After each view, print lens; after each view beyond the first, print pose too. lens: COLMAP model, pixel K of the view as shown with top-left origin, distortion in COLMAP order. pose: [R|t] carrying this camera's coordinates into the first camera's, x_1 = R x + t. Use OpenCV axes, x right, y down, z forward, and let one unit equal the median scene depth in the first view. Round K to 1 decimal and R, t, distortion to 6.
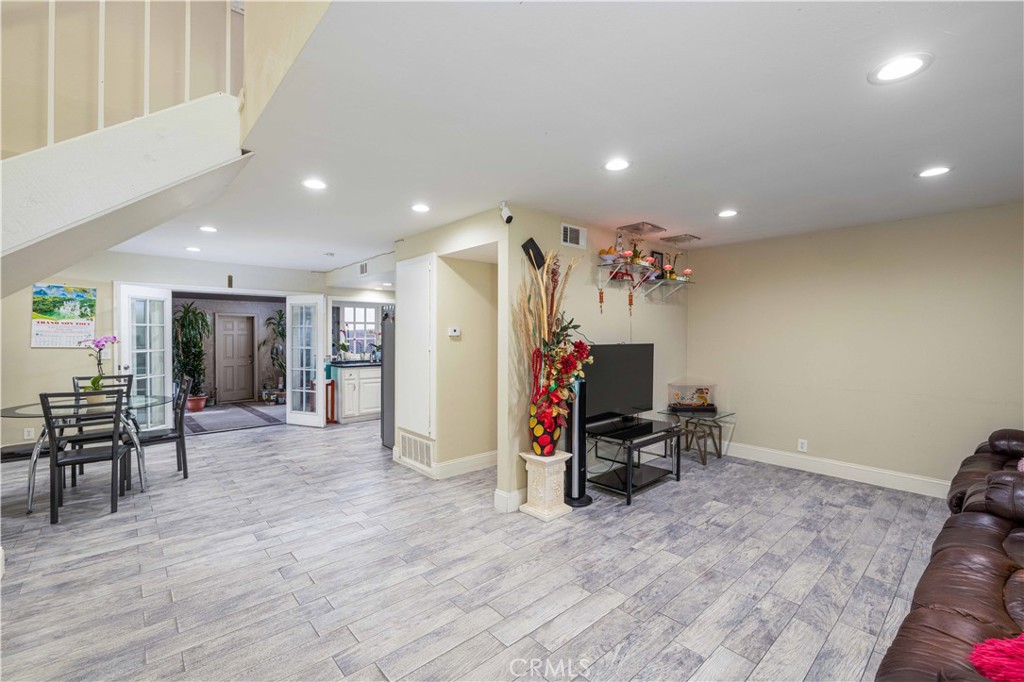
lens RADIAL K [[431.7, 0, 512.5], [0, 431.7, 338.1], [0, 0, 1]] dist [-0.004908, -0.000649]
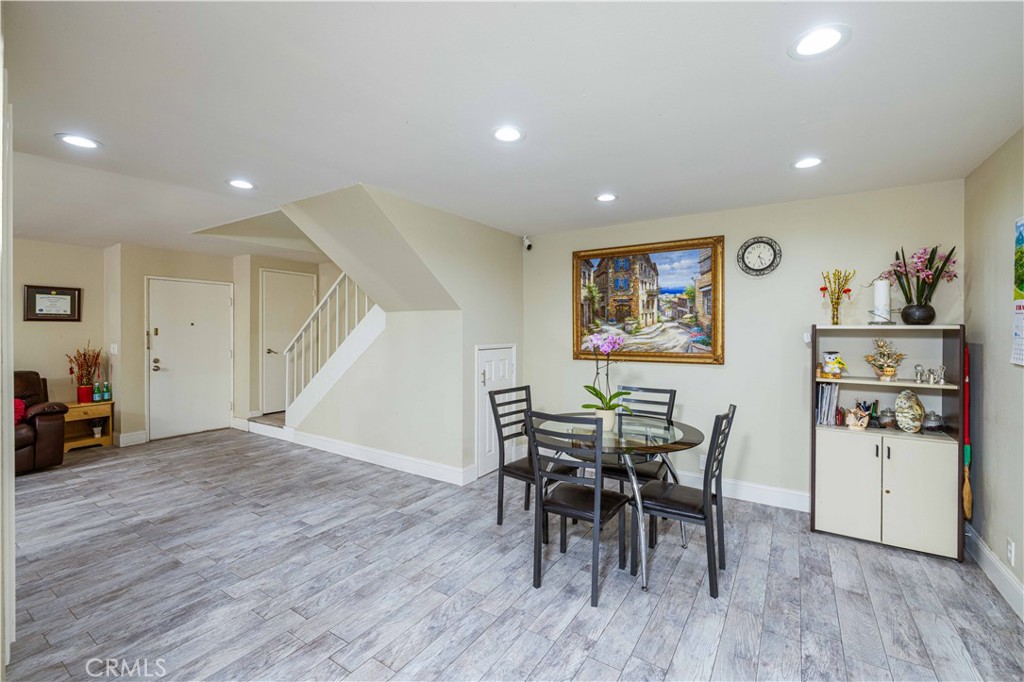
lens RADIAL K [[431.7, 0, 512.3], [0, 431.7, 332.8], [0, 0, 1]] dist [-0.004908, -0.000649]
pose [[-0.965524, -0.005921, -0.260246, -0.781533], [-0.009574, 0.999873, 0.012770, -0.020836], [0.260137, 0.014821, -0.965458, 2.073167]]
